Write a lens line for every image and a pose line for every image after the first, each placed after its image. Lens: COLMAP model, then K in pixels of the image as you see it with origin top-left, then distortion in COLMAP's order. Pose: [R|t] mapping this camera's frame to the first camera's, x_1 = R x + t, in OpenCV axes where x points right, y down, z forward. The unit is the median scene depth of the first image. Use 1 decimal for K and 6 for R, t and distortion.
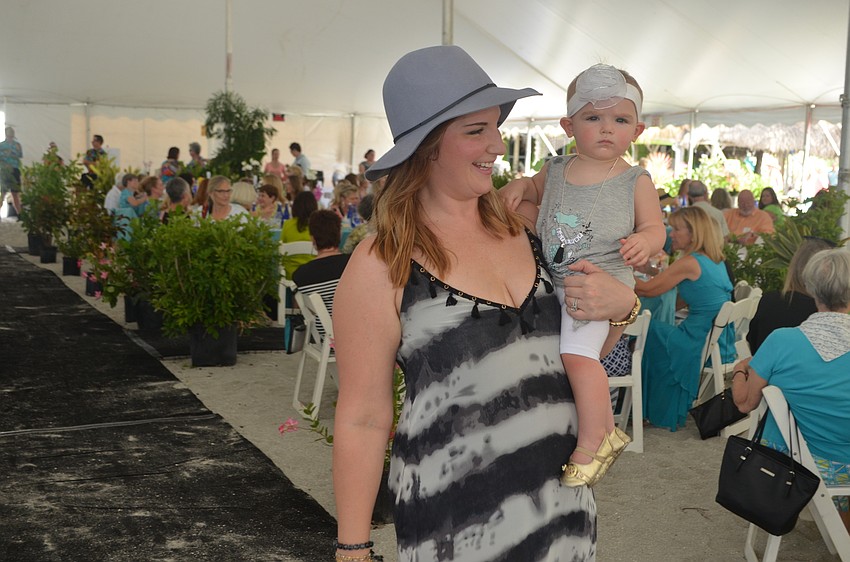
lens RADIAL K [[1166.5, 0, 419.3], [0, 1166.5, 282.6], [0, 0, 1]] dist [-0.034180, 0.000000]
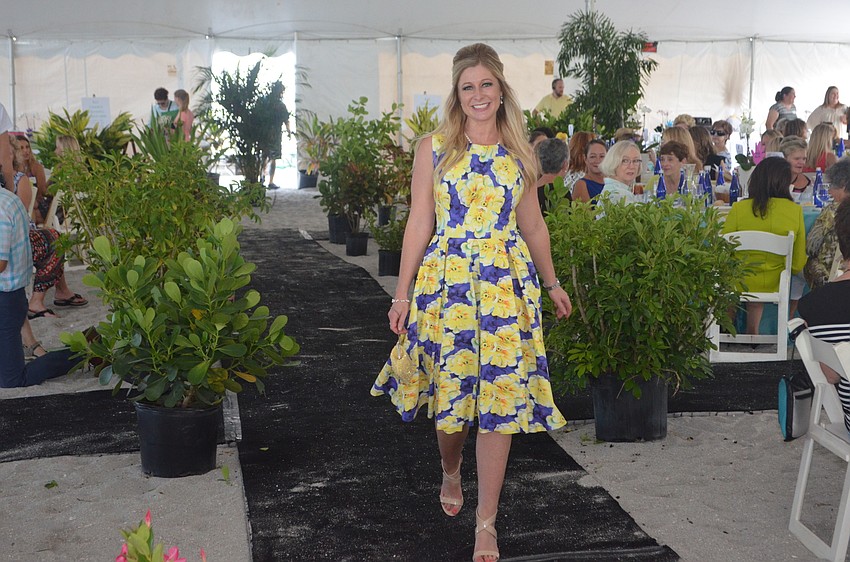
lens RADIAL K [[1425.4, 0, 425.5], [0, 1425.4, 282.9], [0, 0, 1]] dist [-0.184975, 0.000000]
pose [[0.969362, -0.003559, -0.245612, -0.056243], [0.008799, 0.999756, 0.020242, -0.016711], [0.245480, -0.021783, 0.969157, 0.139412]]
